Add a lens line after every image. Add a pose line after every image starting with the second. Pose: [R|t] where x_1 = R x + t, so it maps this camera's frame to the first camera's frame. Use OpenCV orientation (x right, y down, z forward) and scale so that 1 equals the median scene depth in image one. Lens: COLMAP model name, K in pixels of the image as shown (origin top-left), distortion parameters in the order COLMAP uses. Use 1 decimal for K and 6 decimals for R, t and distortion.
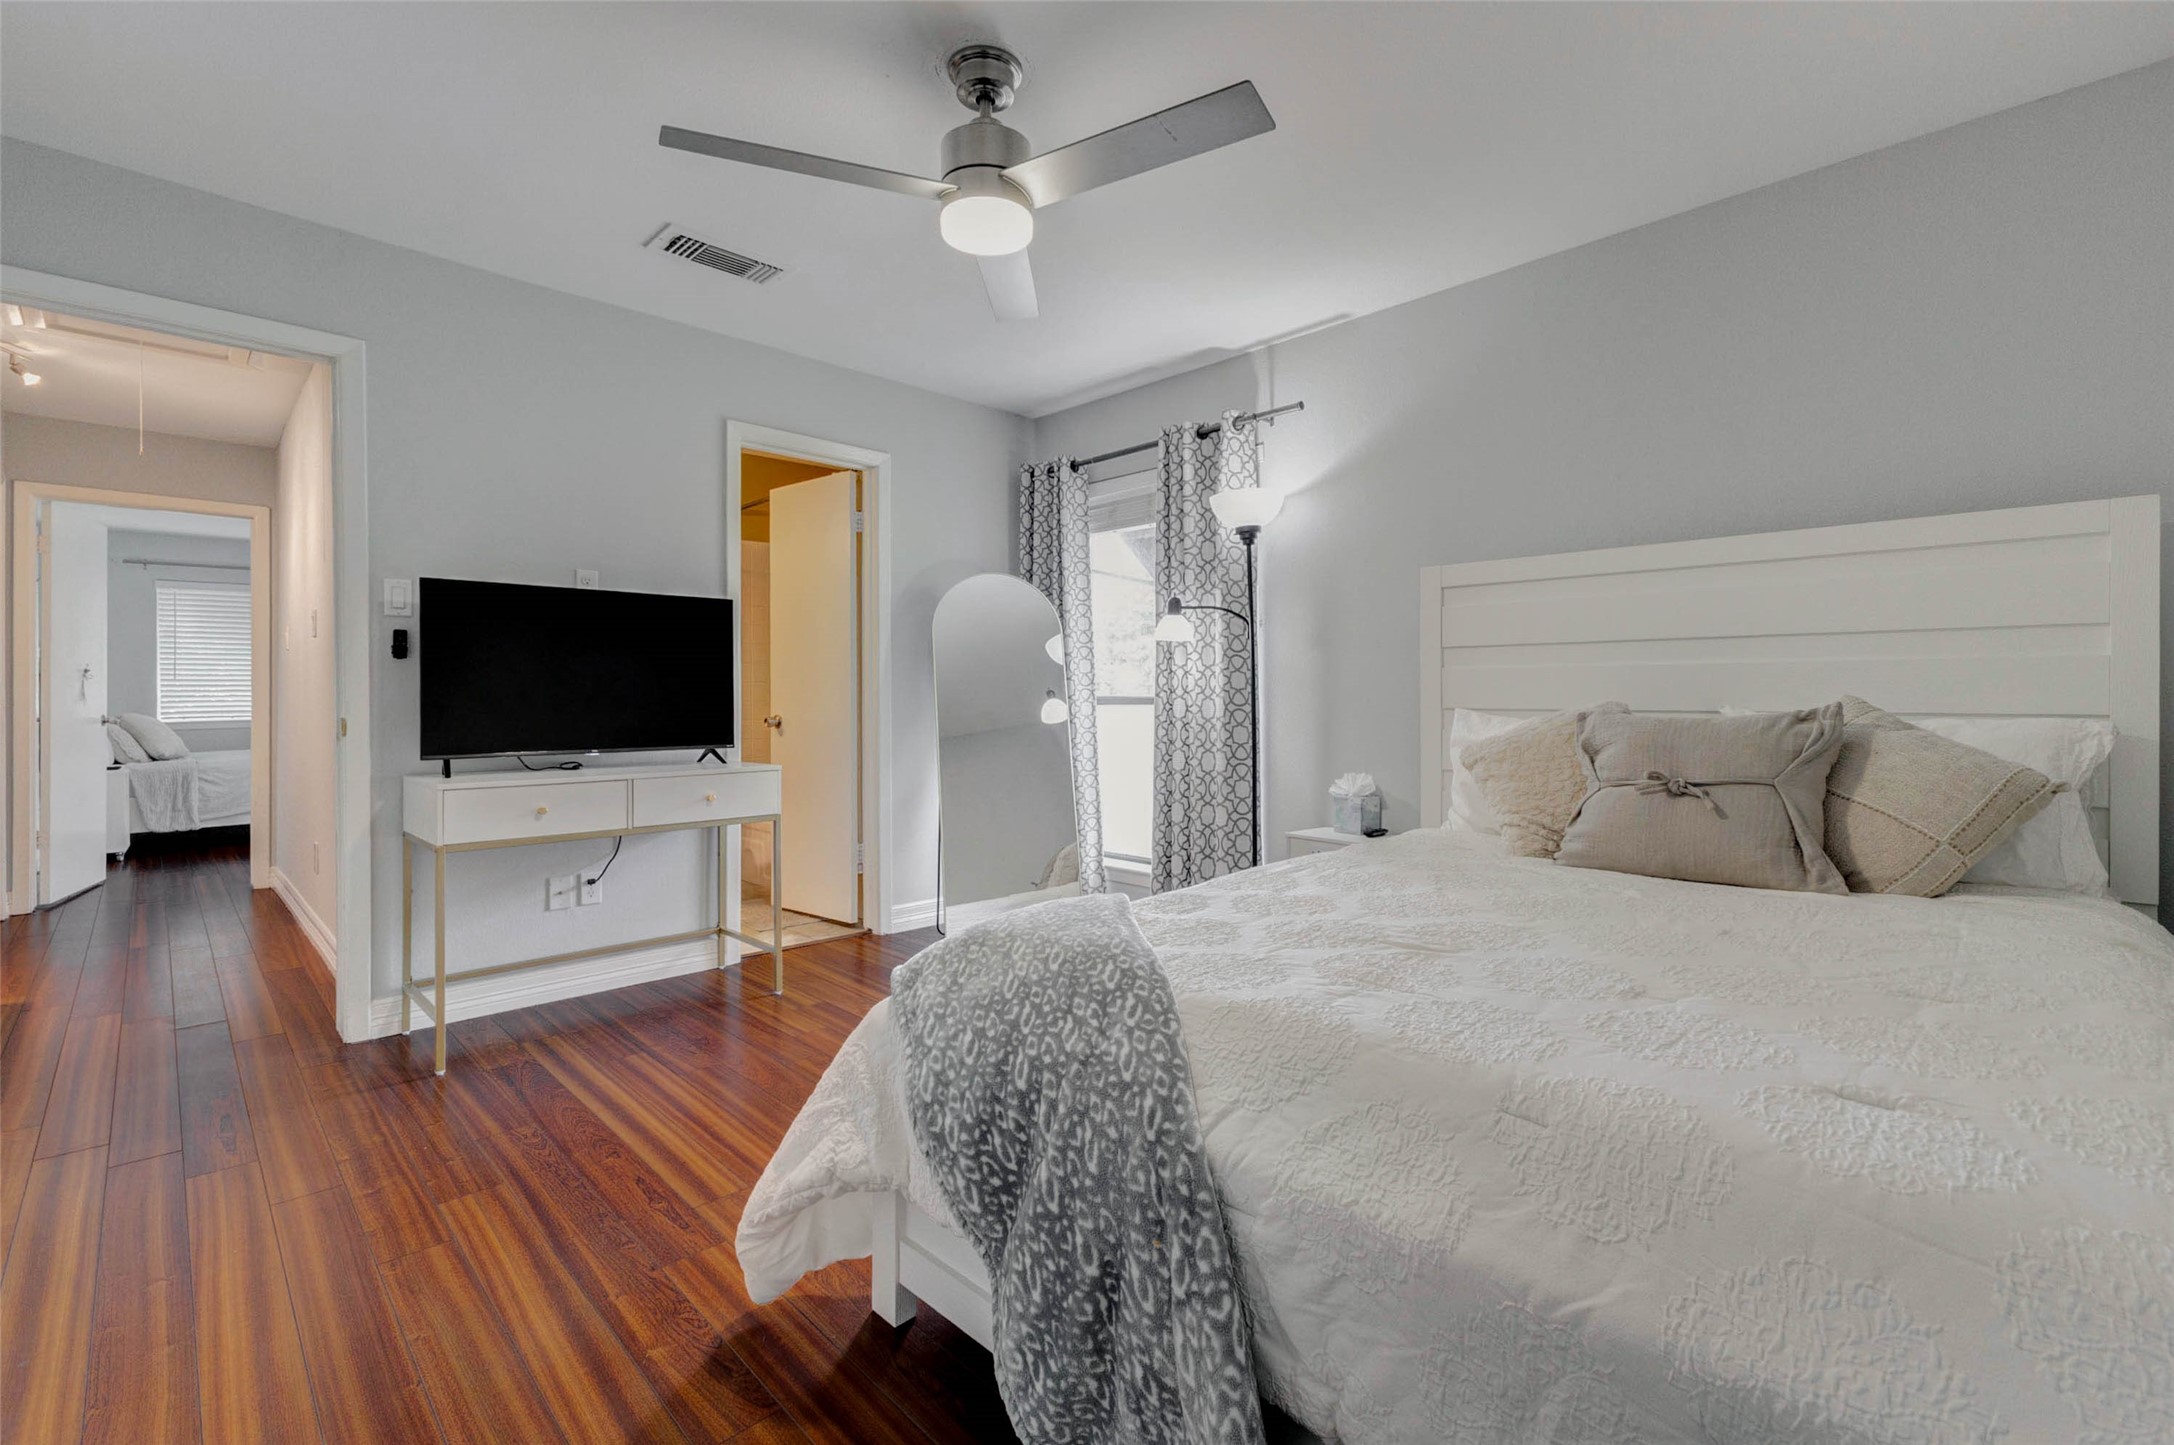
lens RADIAL K [[942.4, 0, 1087.0], [0, 942.4, 722.5], [0, 0, 1]] dist [0.018896, -0.004518]
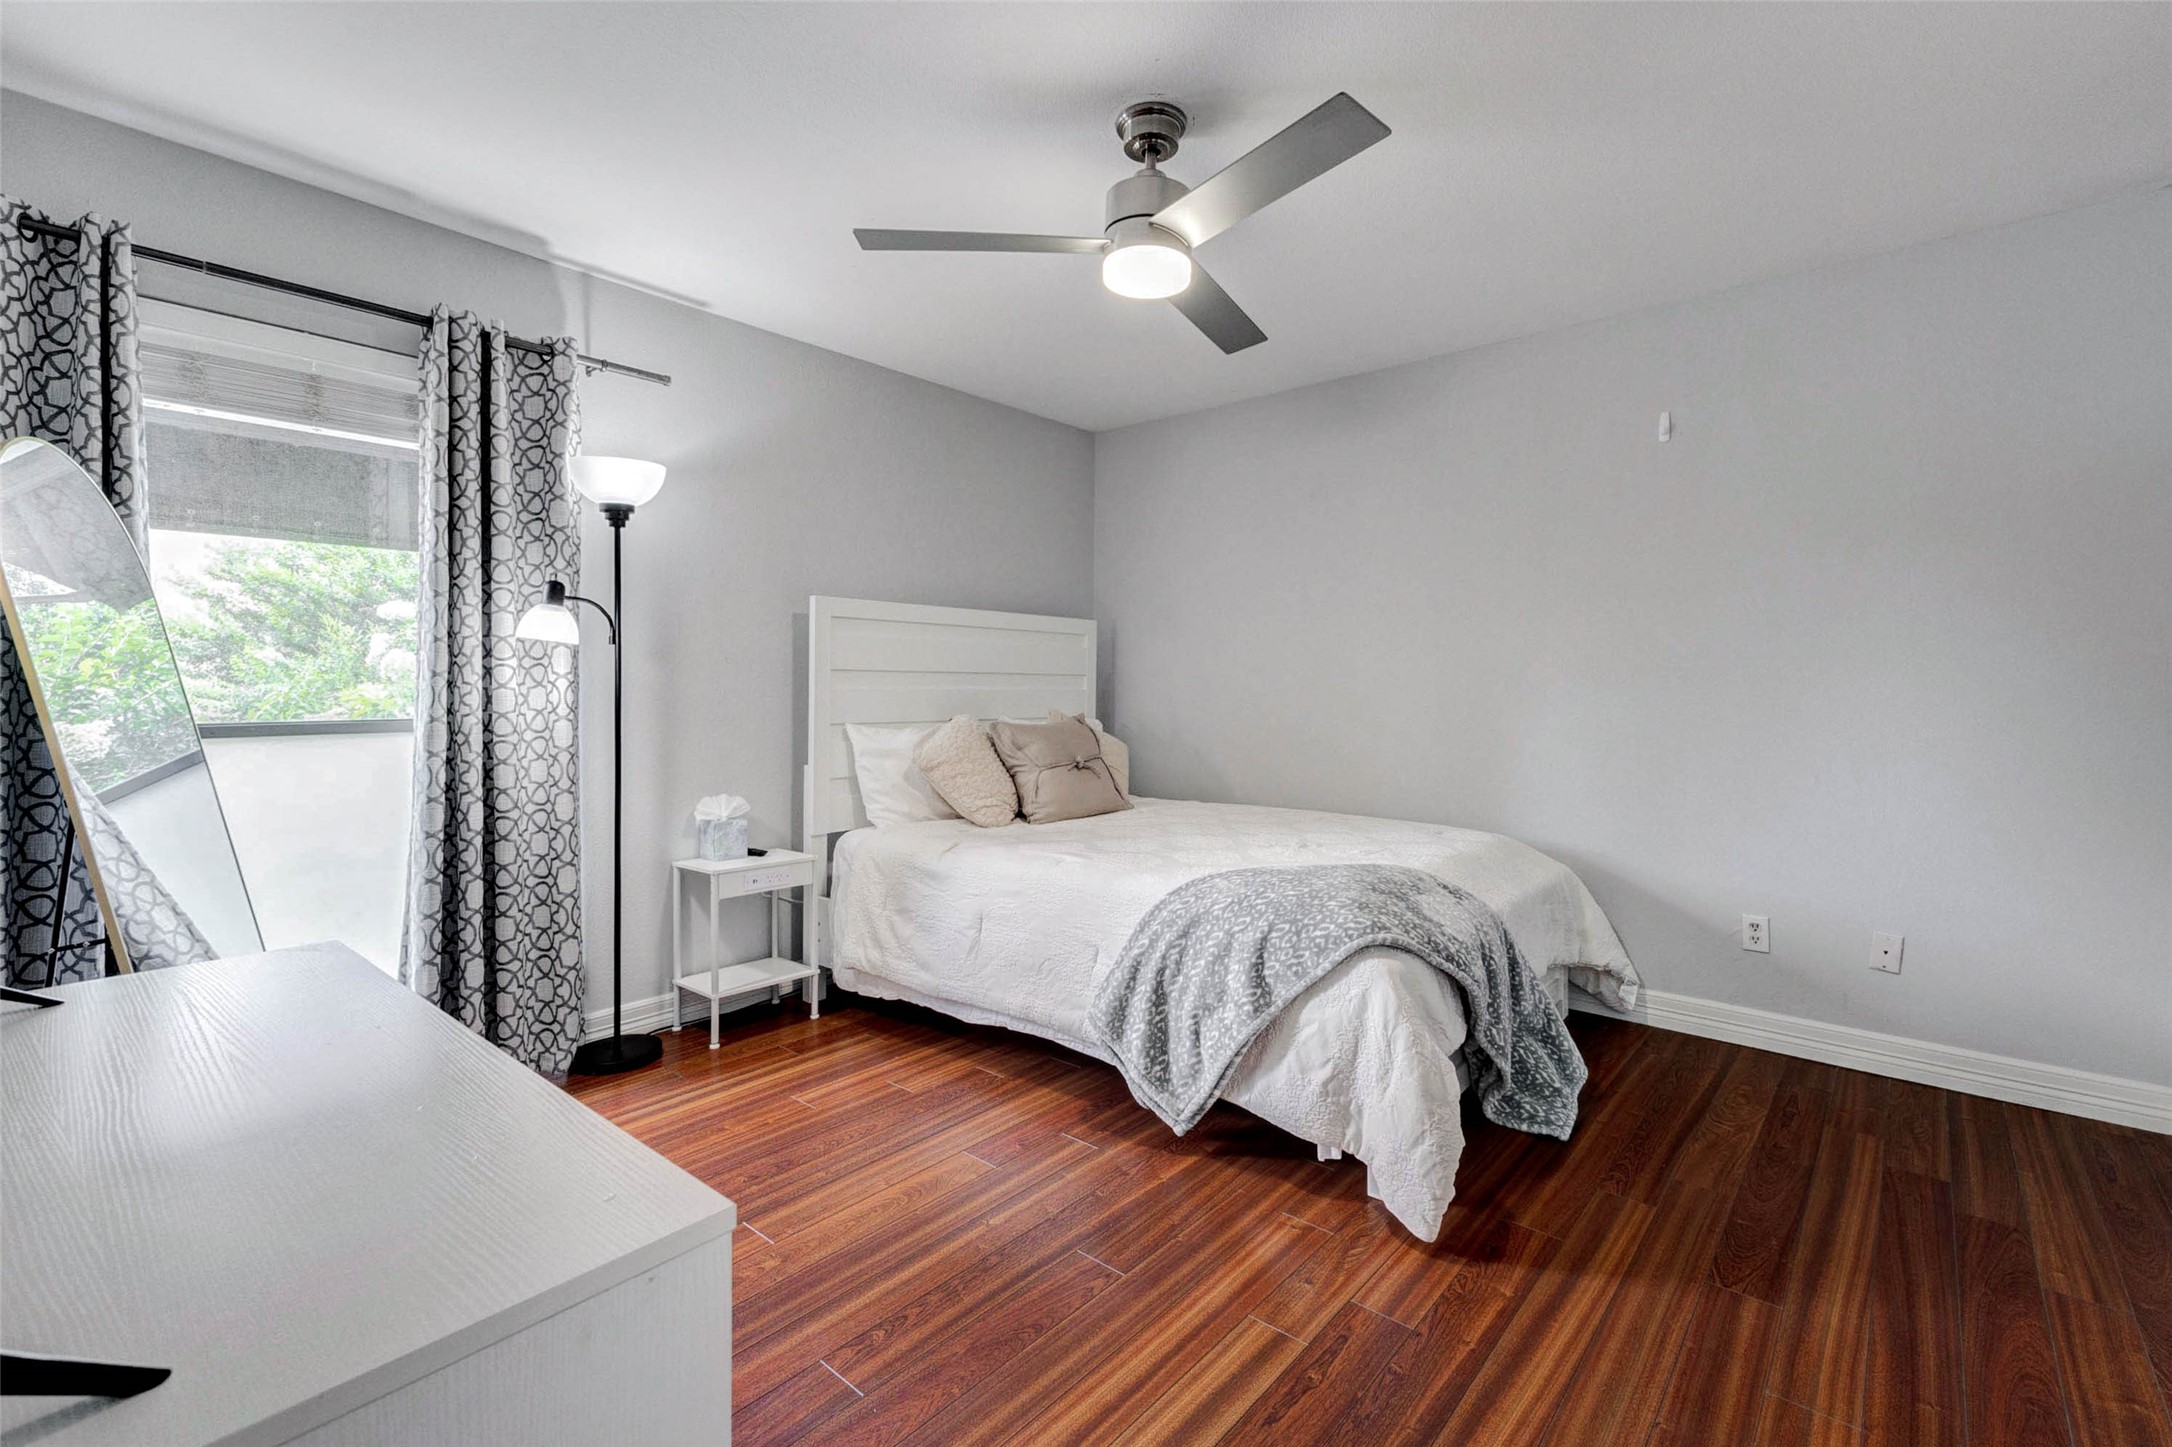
lens RADIAL K [[941.5, 0, 1086.0], [0, 941.5, 723.5], [0, 0, 1]] dist [0.018896, -0.004518]
pose [[-0.075115, -0.039922, 0.996375, -0.676197], [0.018782, 0.998964, 0.041442, -0.050135], [-0.996998, 0.021827, -0.074287, 0.685553]]
